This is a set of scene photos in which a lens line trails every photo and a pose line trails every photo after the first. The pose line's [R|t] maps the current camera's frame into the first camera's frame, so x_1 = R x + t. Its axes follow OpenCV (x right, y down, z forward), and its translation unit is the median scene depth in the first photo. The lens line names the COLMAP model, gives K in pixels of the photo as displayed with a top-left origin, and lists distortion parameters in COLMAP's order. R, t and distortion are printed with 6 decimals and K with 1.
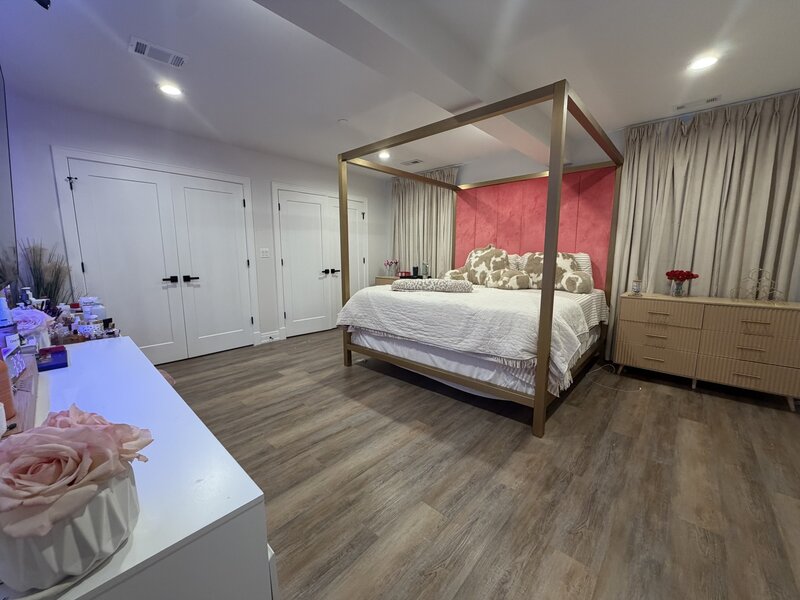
lens RADIAL K [[319.6, 0, 395.3], [0, 319.6, 299.7], [0, 0, 1]] dist [-0.000315, 0.000323]
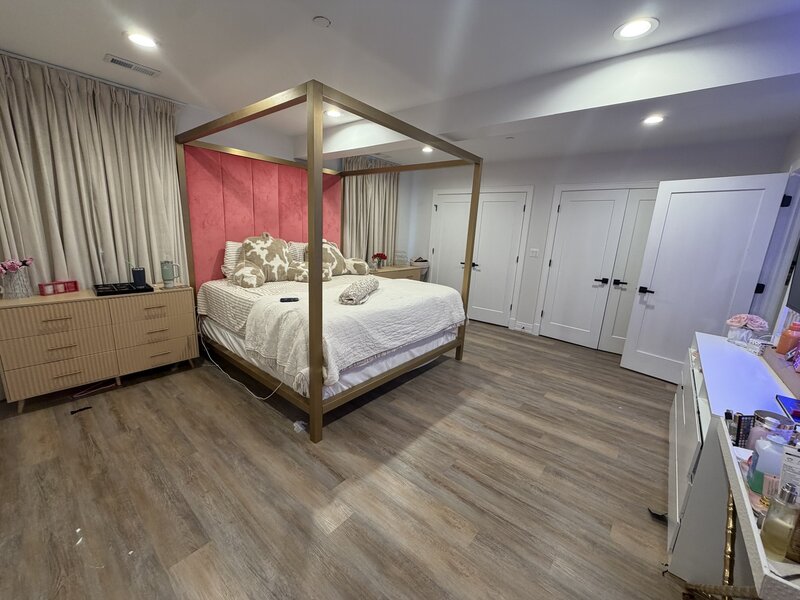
lens RADIAL K [[319.6, 0, 395.5], [0, 319.6, 299.8], [0, 0, 1]] dist [-0.000315, 0.000323]
pose [[-0.042967, -0.218582, 0.974872, -0.846843], [0.096104, 0.970344, 0.221802, -0.223355], [-0.994443, 0.103219, -0.020686, 0.990669]]
